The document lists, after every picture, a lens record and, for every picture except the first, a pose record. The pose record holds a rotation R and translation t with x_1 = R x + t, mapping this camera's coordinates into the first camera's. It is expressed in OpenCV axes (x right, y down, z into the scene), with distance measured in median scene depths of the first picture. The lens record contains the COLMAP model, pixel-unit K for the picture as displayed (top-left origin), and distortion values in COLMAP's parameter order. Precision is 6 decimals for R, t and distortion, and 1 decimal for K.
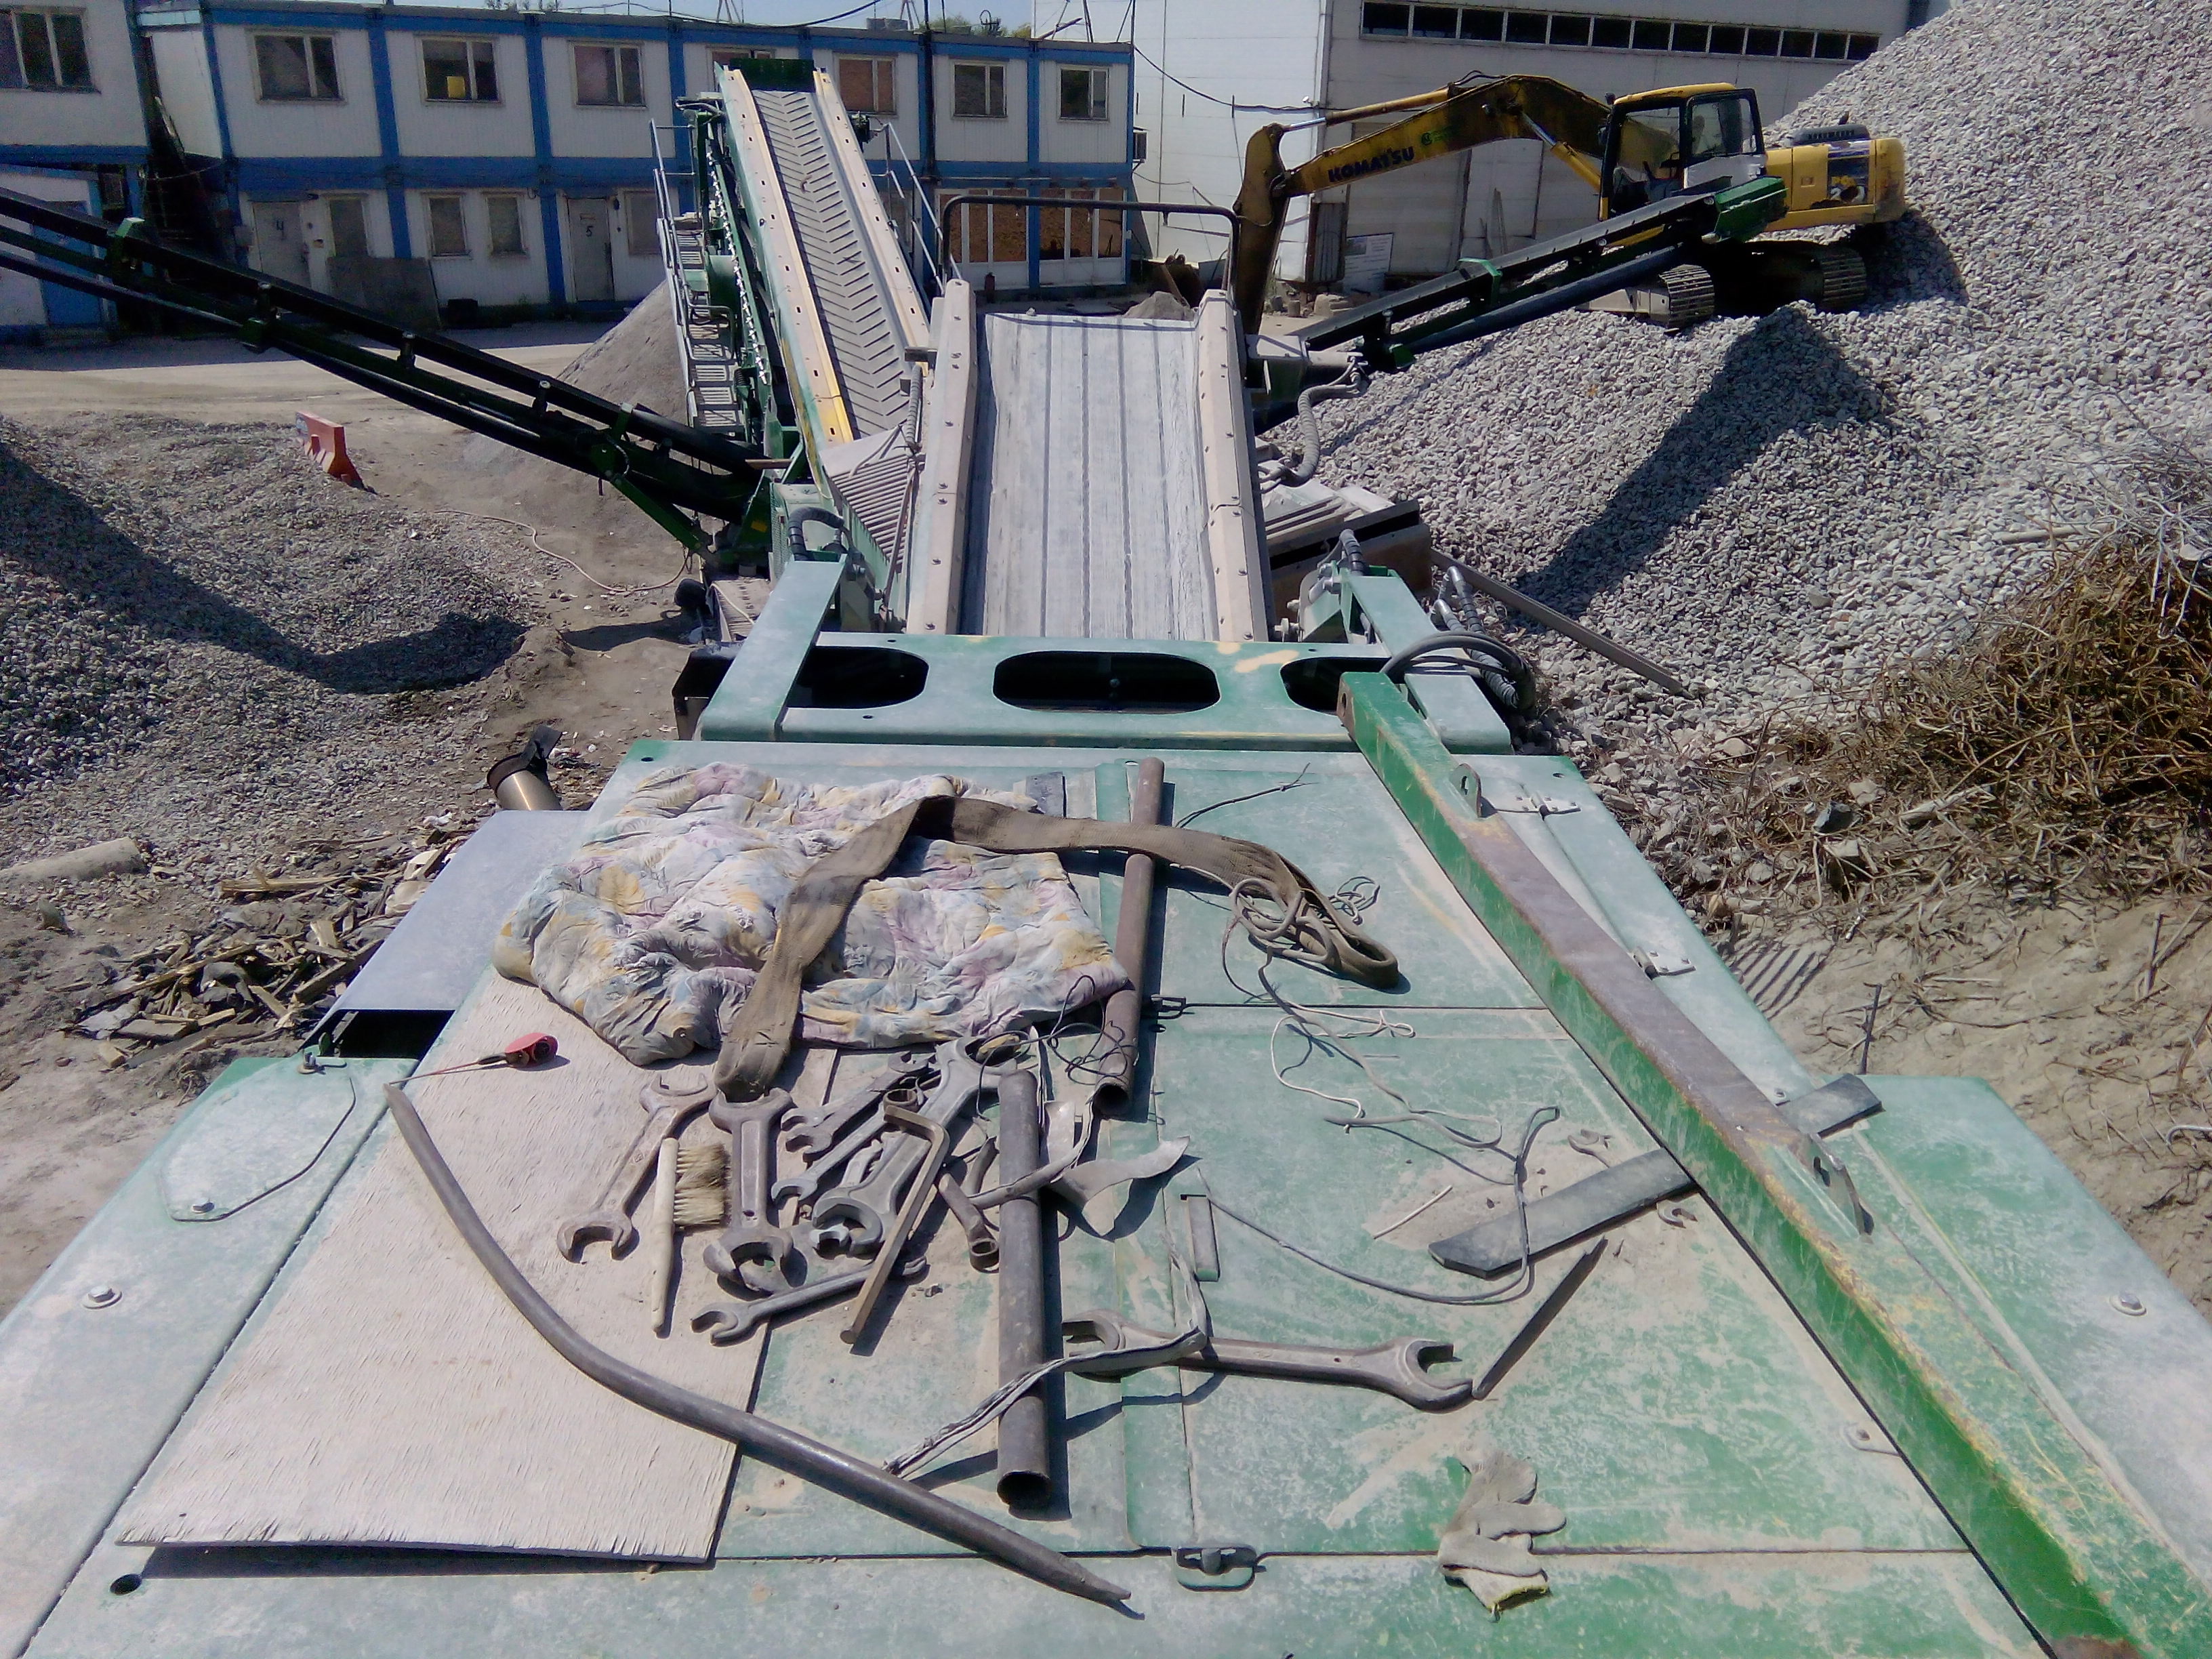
lens RADIAL K [[1650.5, 0, 1145.8], [0, 1650.5, 832.3], [0, 0, 1]] dist [0.058315, -0.131141]
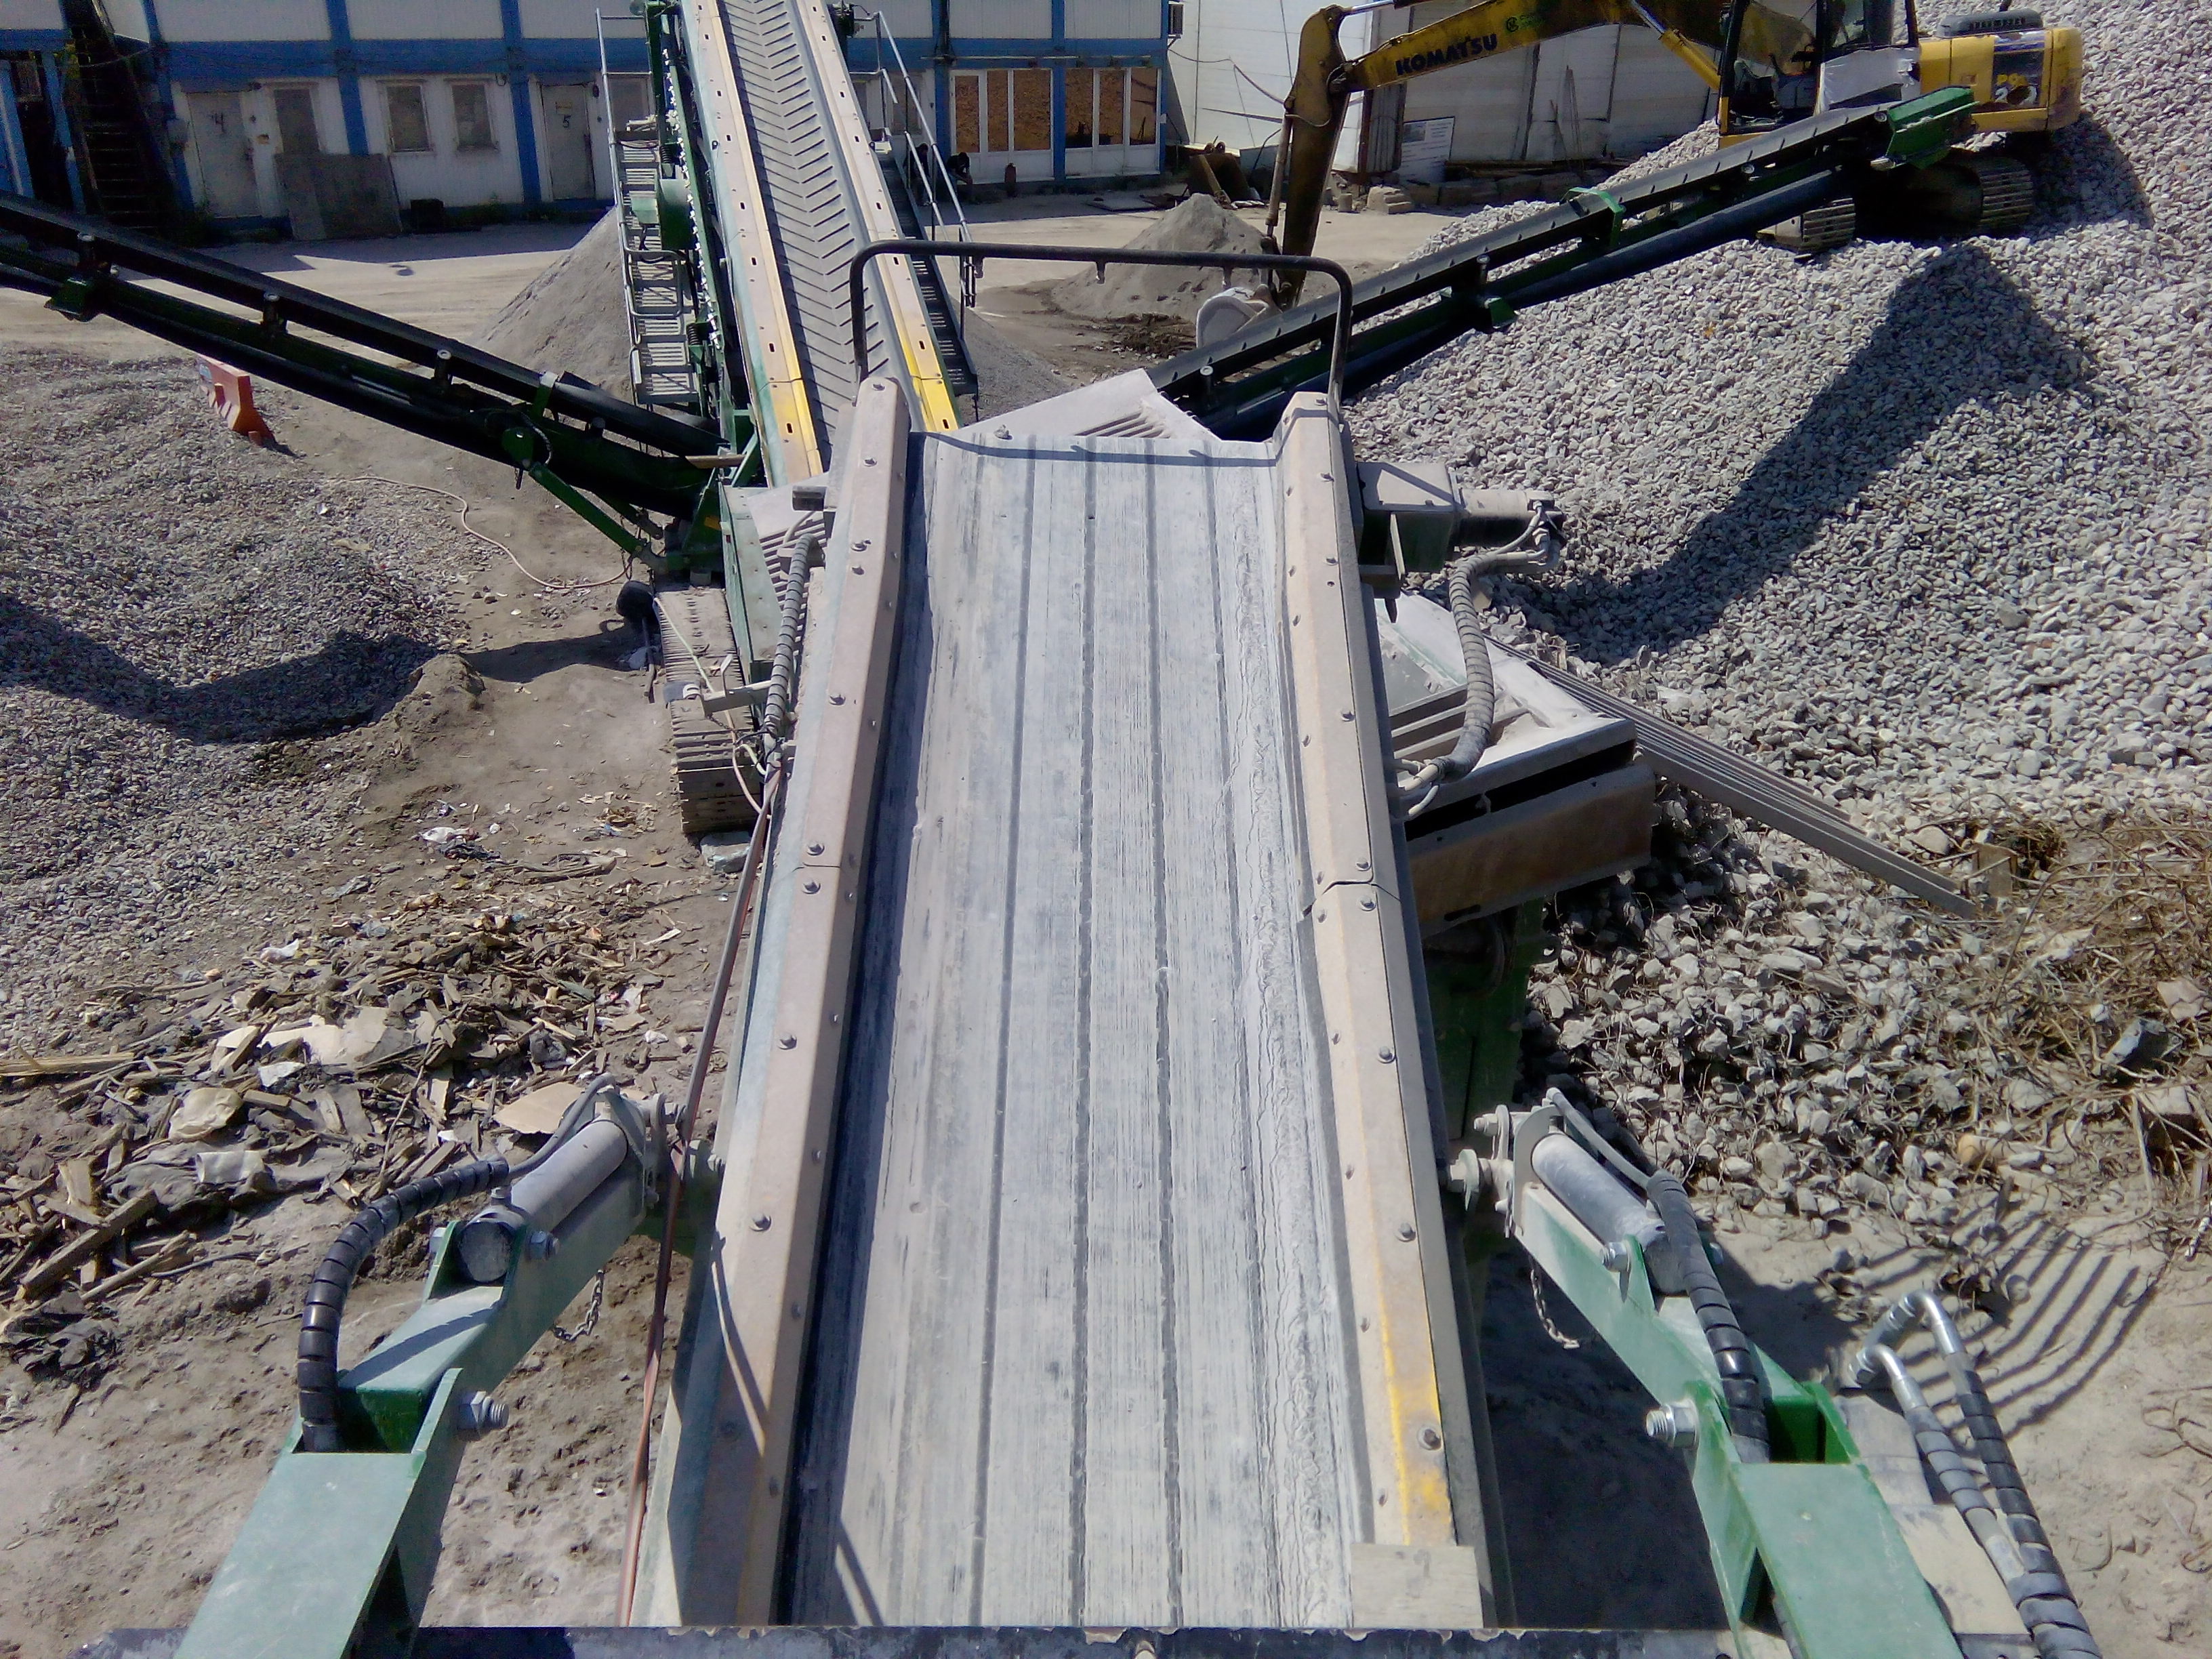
lens RADIAL K [[1720.7, 0, 1159.8], [0, 1720.7, 837.5], [0, 0, 1]] dist [0.044869, -0.095278]
pose [[0.999931, 0.001653, -0.011642, -0.001617], [-0.001027, 0.998565, 0.053543, -0.073466], [0.011714, -0.053527, 0.998498, 0.135637]]
